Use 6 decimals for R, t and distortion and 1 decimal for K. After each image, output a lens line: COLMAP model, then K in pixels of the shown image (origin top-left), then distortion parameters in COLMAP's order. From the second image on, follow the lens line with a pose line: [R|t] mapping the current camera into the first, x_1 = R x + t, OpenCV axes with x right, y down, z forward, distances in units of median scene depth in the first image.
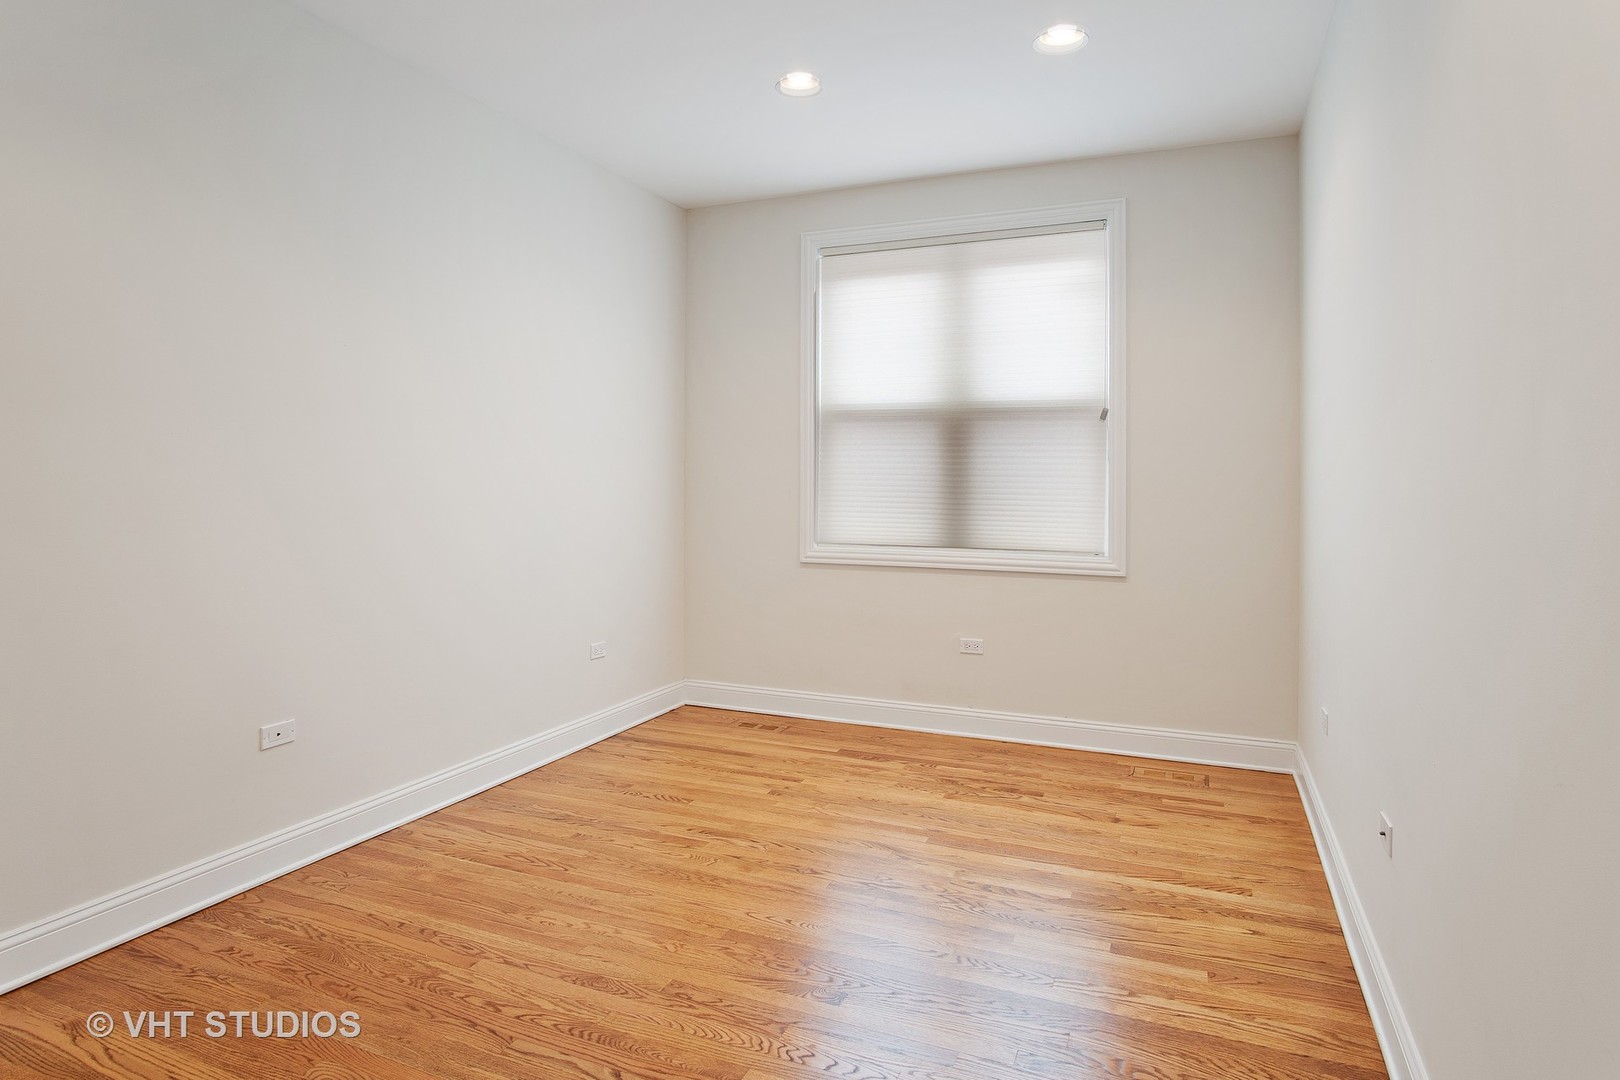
lens RADIAL K [[913.6, 0, 792.6], [0, 913.6, 498.2], [0, 0, 1]] dist [-0.008006, 0.000906]
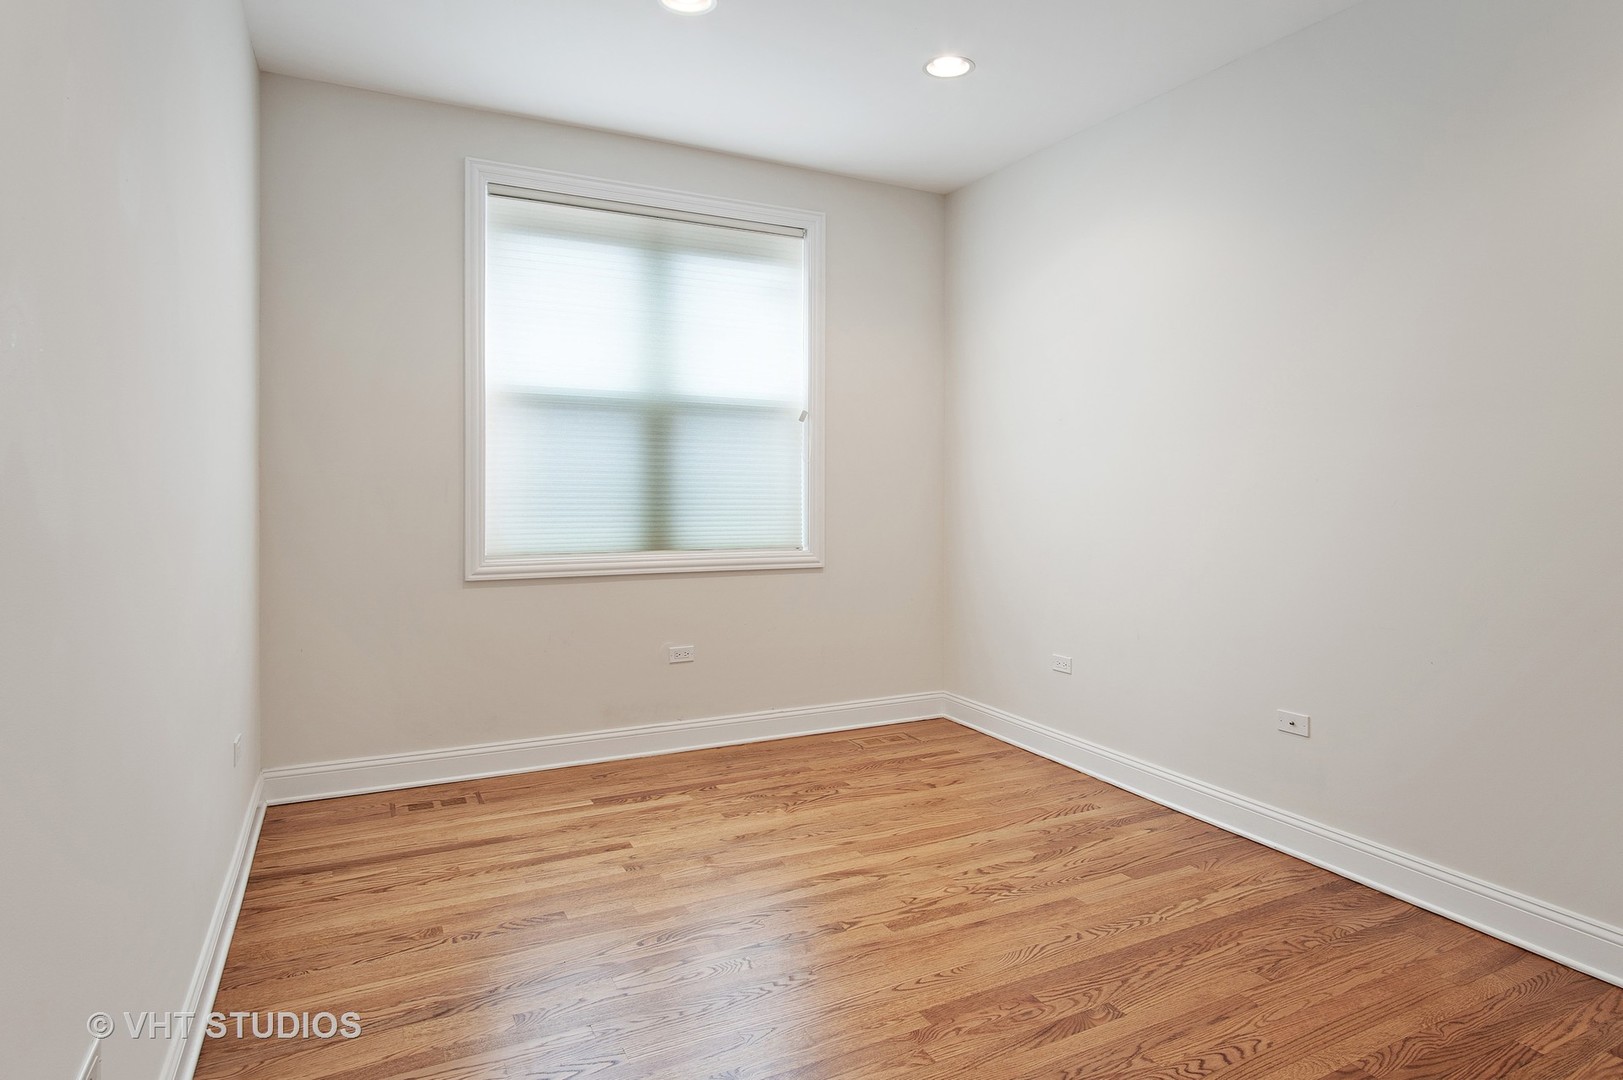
lens RADIAL K [[899.9, 0, 815.0], [0, 899.9, 485.7], [0, 0, 1]] dist [-0.010119, 0.000019]
pose [[0.634193, -0.001635, 0.773173, -0.488285], [0.008288, 0.999955, -0.004684, -0.006701], [-0.773130, 0.009379, 0.634178, 0.345441]]
